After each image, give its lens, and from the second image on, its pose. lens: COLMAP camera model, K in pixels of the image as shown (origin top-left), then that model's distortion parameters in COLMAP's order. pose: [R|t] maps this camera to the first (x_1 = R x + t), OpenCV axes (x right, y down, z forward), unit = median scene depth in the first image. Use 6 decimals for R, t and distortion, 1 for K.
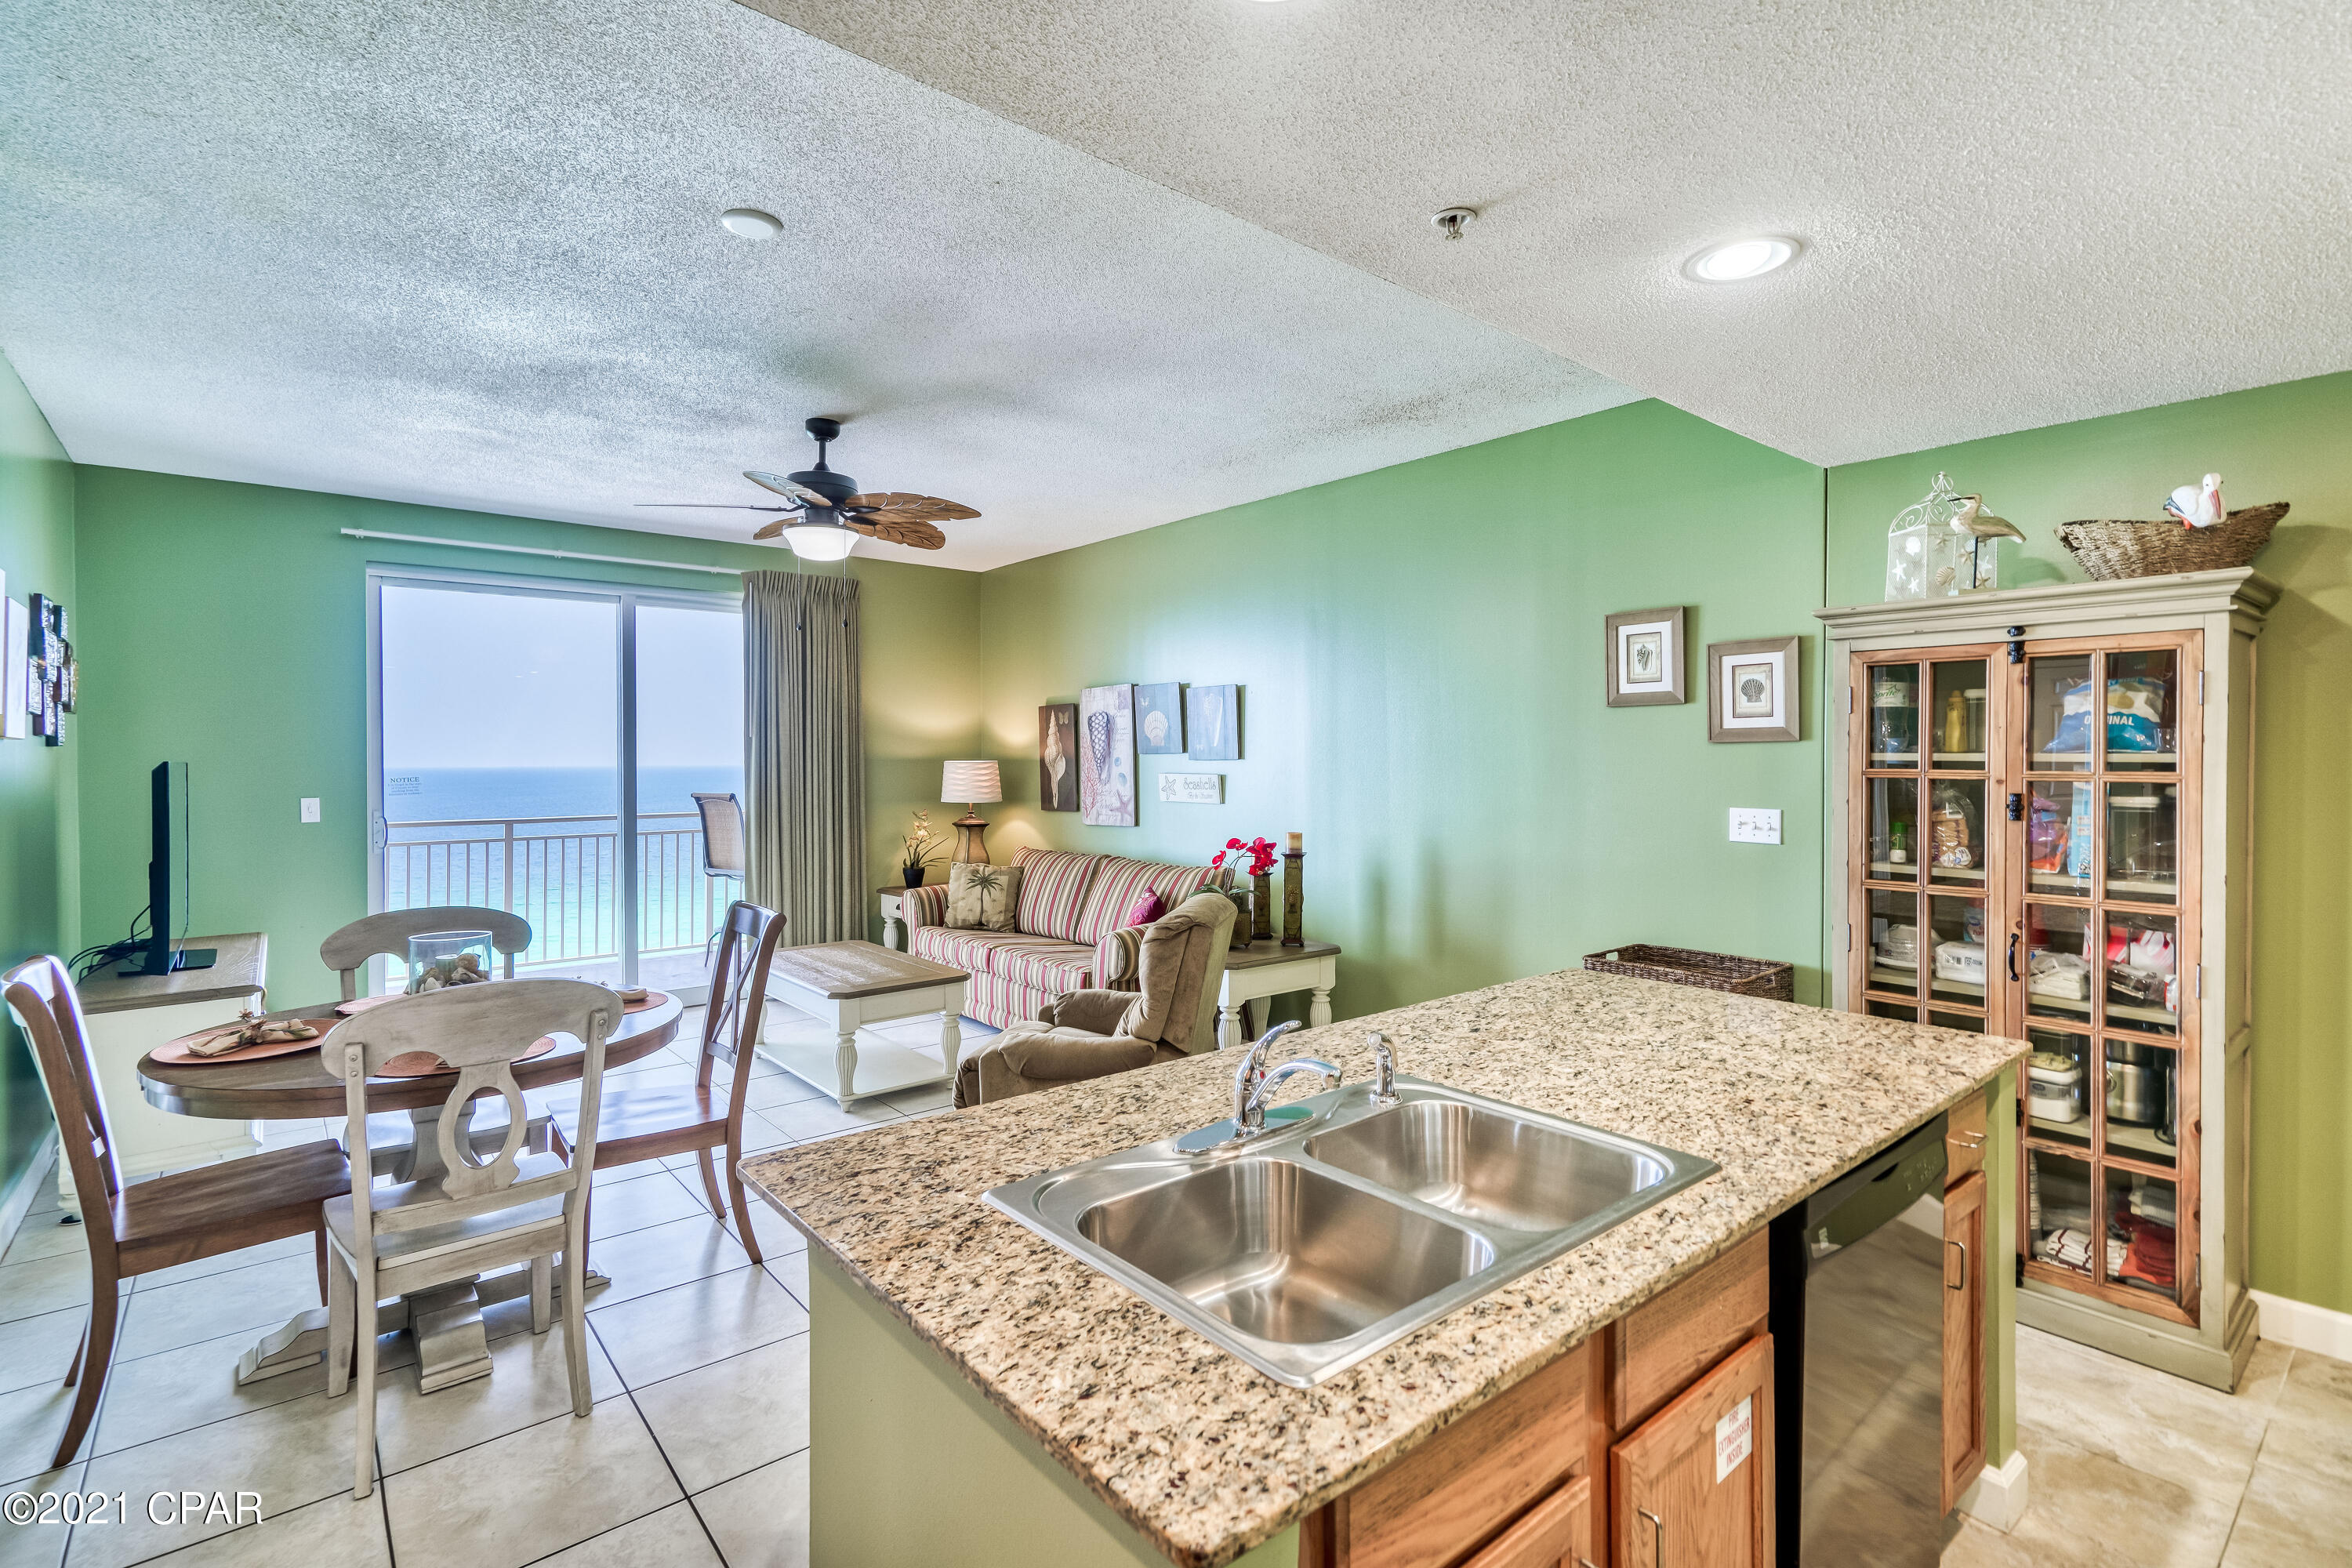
lens RADIAL K [[1099.2, 0, 1149.6], [0, 1099.2, 766.0], [0, 0, 1]] dist [-0.002852, 0.009176]
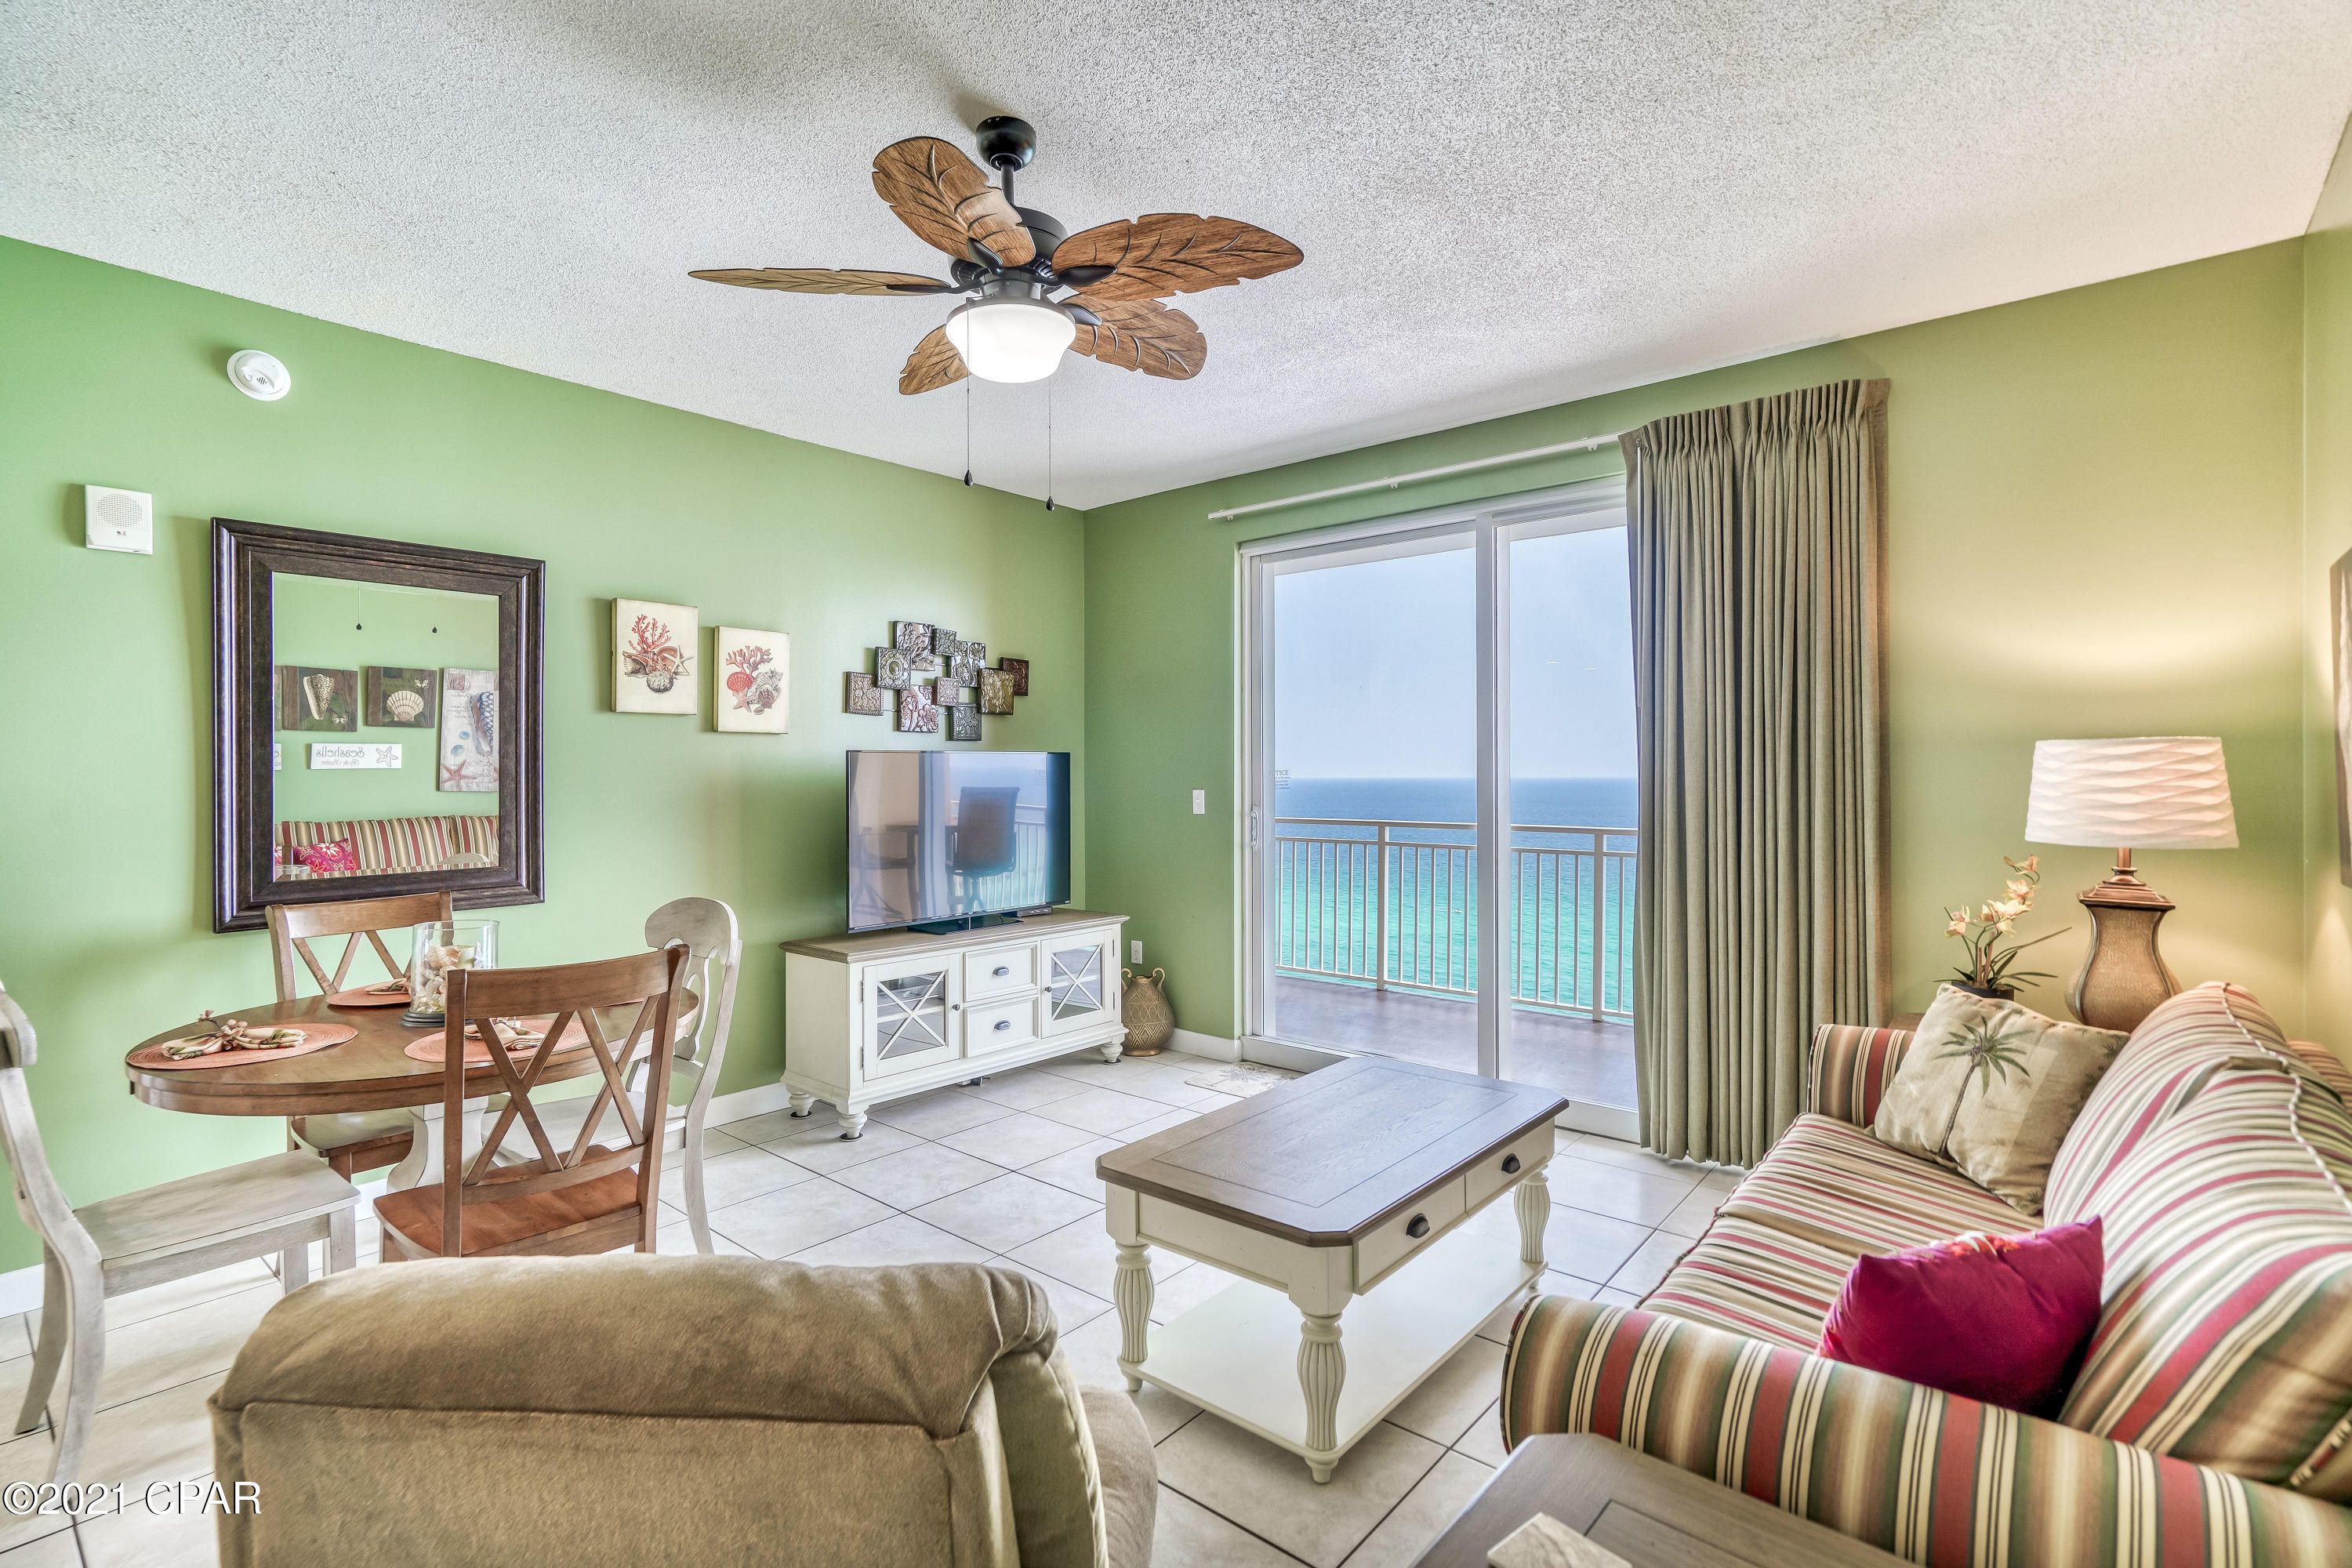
lens RADIAL K [[1099.2, 0, 1130.9], [0, 1099.2, 764.9], [0, 0, 1]] dist [-0.002852, 0.009176]
pose [[0.167942, -0.003450, -0.985791, 0.188837], [-0.004517, 0.999981, -0.004269, 0.009607], [0.985786, 0.005170, 0.167923, 0.689342]]
